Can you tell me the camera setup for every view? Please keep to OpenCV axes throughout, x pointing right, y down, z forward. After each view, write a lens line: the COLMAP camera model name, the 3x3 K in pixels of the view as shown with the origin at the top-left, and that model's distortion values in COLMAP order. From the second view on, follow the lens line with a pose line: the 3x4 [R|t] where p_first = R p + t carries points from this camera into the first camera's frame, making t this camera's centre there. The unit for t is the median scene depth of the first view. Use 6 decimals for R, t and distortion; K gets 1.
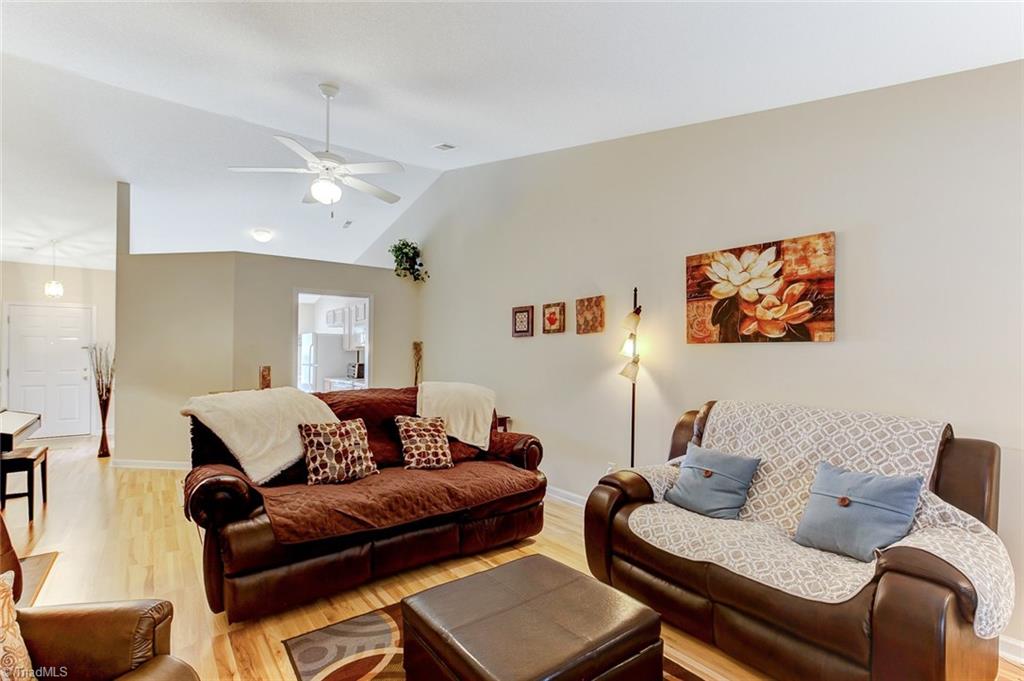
lens RADIAL K [[477.8, 0, 505.2], [0, 477.8, 356.3], [0, 0, 1]] dist [-0.000263, 0.000388]
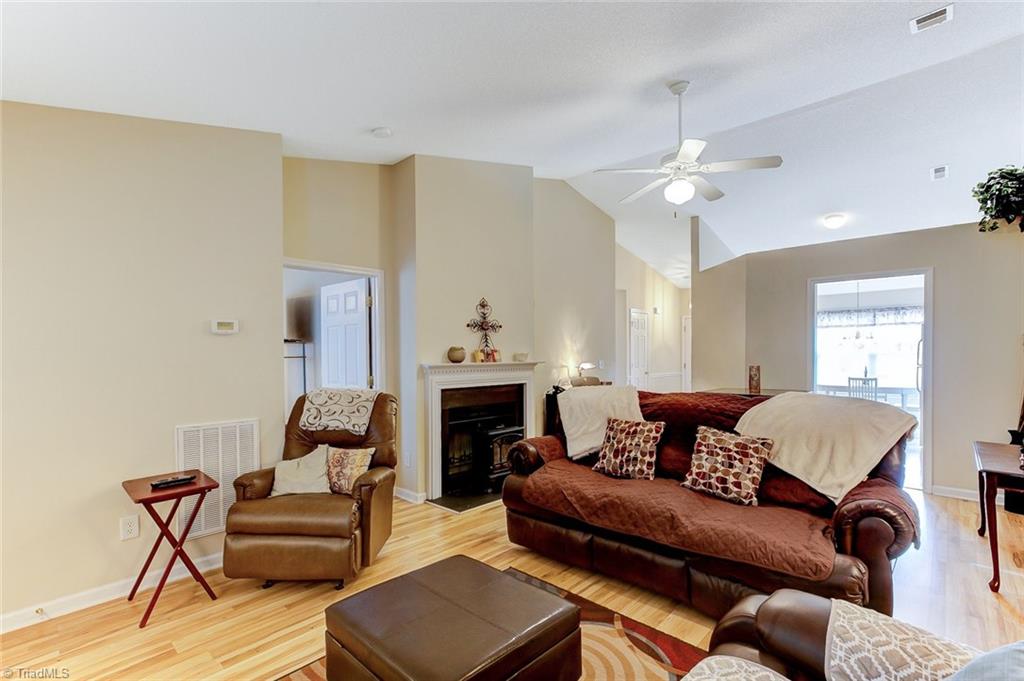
lens RADIAL K [[477.8, 0, 505.2], [0, 477.8, 356.3], [0, 0, 1]] dist [-0.000263, 0.000388]
pose [[0.156198, 0.000782, -0.987725, 0.654522], [0.010057, 0.999947, 0.002382, -0.009562], [0.987674, -0.010306, 0.156182, 0.576220]]
